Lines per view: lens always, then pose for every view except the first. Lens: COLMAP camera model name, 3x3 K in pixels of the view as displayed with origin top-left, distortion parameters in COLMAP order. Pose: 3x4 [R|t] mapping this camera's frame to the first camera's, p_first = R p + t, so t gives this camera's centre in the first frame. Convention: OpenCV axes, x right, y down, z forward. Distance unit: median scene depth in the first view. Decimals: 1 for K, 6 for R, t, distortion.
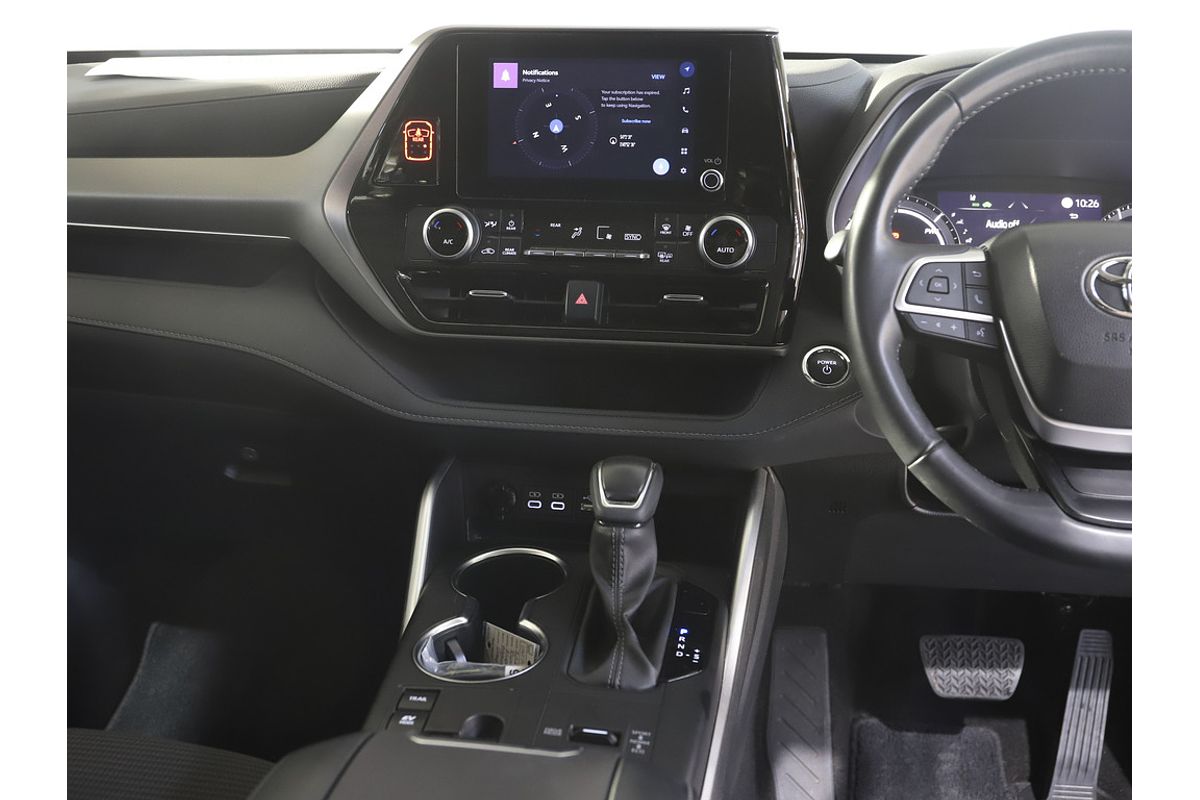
lens RADIAL K [[1201.0, 0, 605.0], [0, 1201.0, 388.2], [0, 0, 1]] dist [-0.022774, 0.000000]
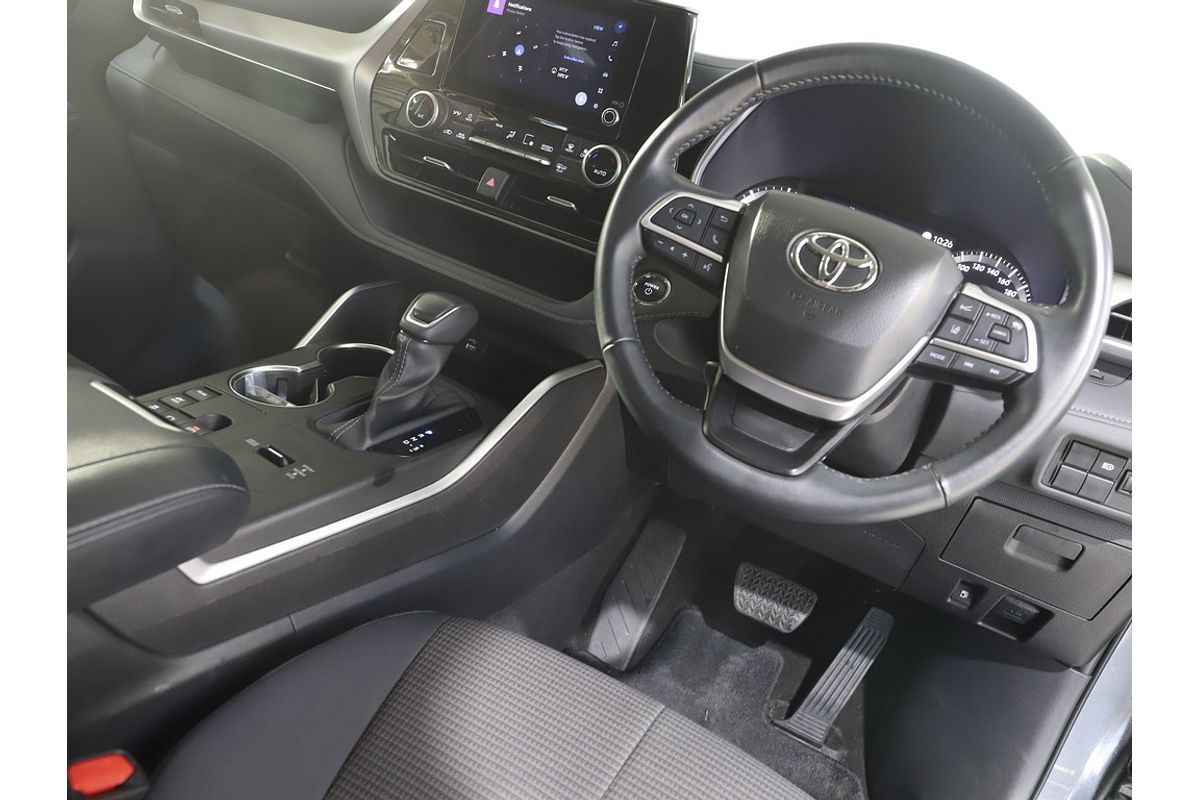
lens RADIAL K [[839.6, 0, 604.4], [0, 839.6, 403.5], [0, 0, 1]] dist [-0.091041, 0.003888]
pose [[0.912350, 0.336705, -0.232909, 0.377150], [-0.325556, 0.941607, 0.085967, 0.032900], [0.248254, -0.002607, 0.968691, 0.164529]]
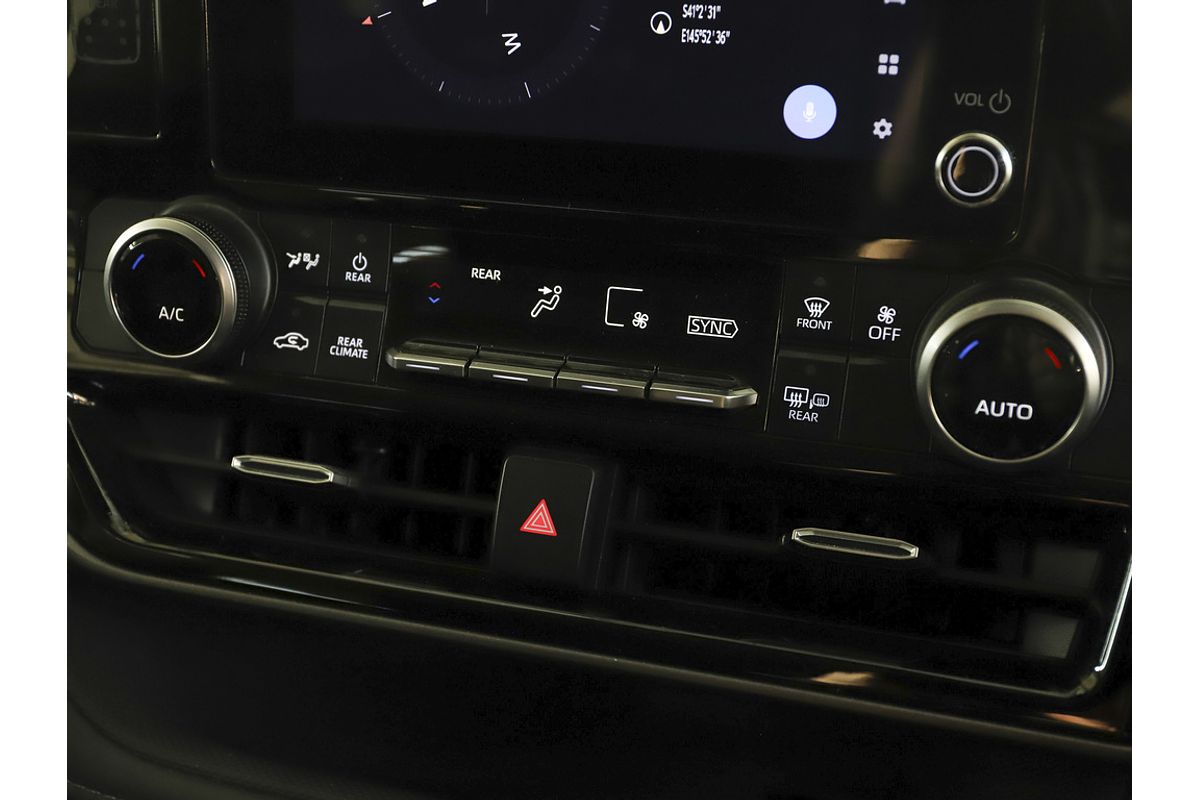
lens RADIAL K [[1490.0, 0, 596.4], [0, 1490.0, 406.2], [0, 0, 1]] dist [-0.014556, 0.000000]
pose [[0.984343, 0.062299, -0.164886, 0.060226], [-0.041874, 0.991326, 0.124574, -0.154824], [0.171217, -0.115719, 0.978414, 0.606725]]
